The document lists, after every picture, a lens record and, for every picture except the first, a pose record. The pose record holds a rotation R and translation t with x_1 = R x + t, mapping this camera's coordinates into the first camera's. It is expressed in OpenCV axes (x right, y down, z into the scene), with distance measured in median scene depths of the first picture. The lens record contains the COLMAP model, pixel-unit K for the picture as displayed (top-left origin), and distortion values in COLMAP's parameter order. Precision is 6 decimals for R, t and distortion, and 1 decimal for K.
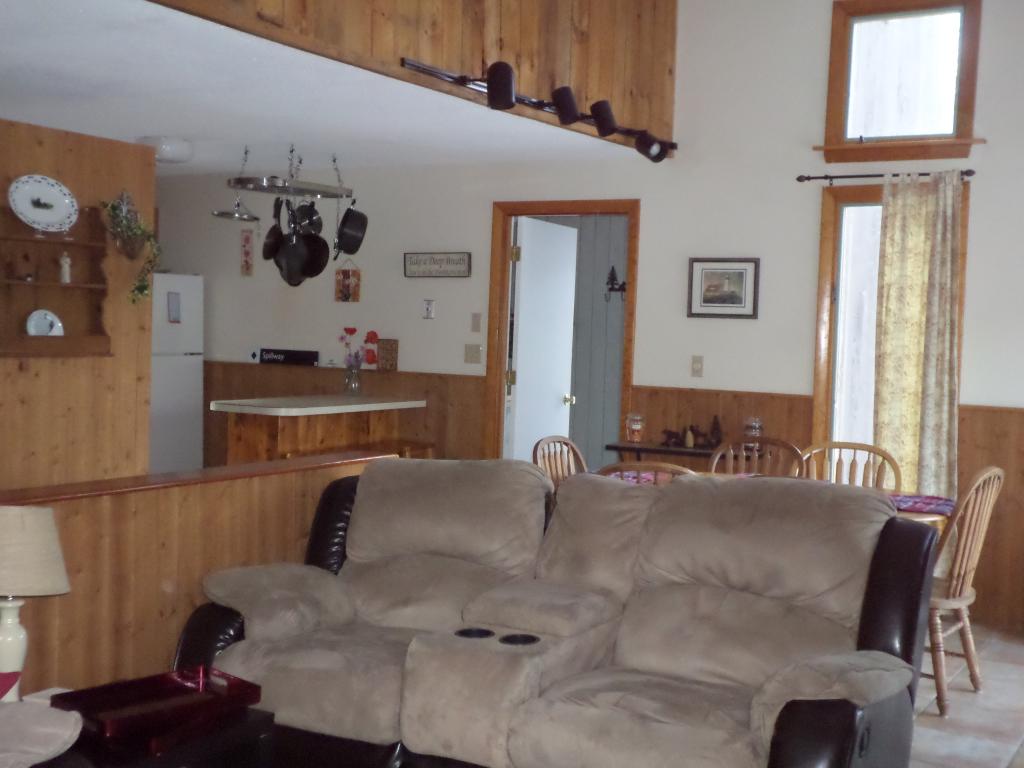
lens RADIAL K [[1269.5, 0, 512.0], [0, 1269.5, 384.0], [0, 0, 1]] dist [0.061450, -0.001185]
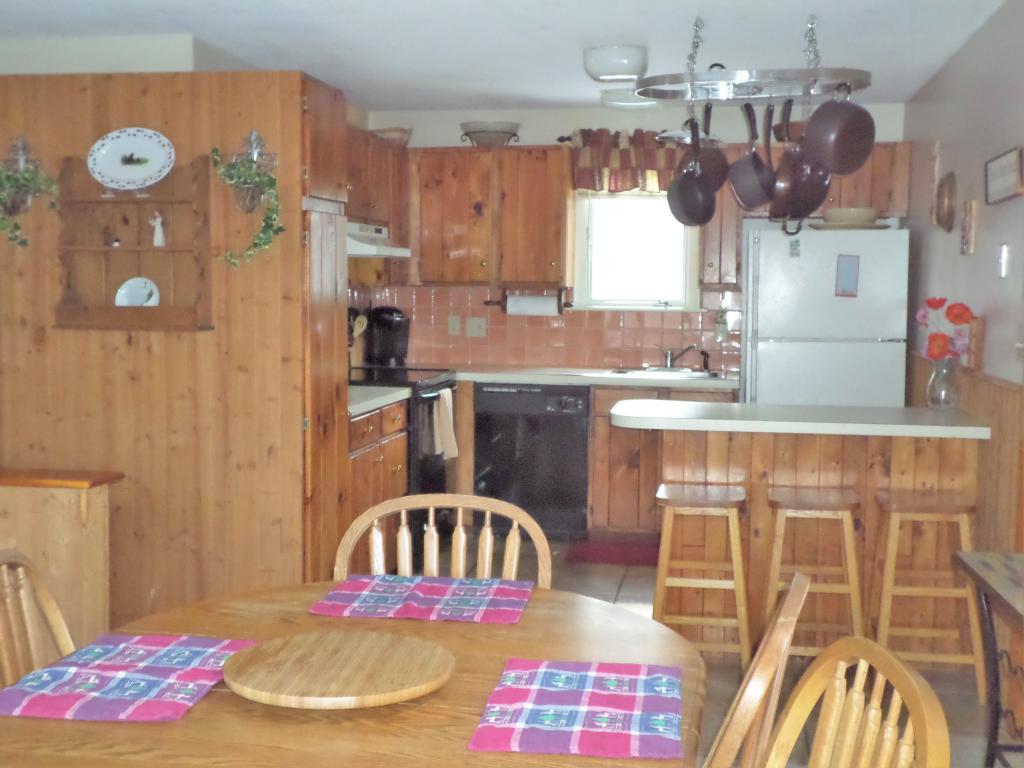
lens RADIAL K [[1269.5, 0, 512.0], [0, 1269.5, 384.0], [0, 0, 1]] dist [0.061450, -0.001185]
pose [[0.357871, 0.046733, -0.932601, 0.462079], [-0.042044, 0.998540, 0.033903, -0.019869], [0.932824, 0.027078, 0.359314, 0.748421]]
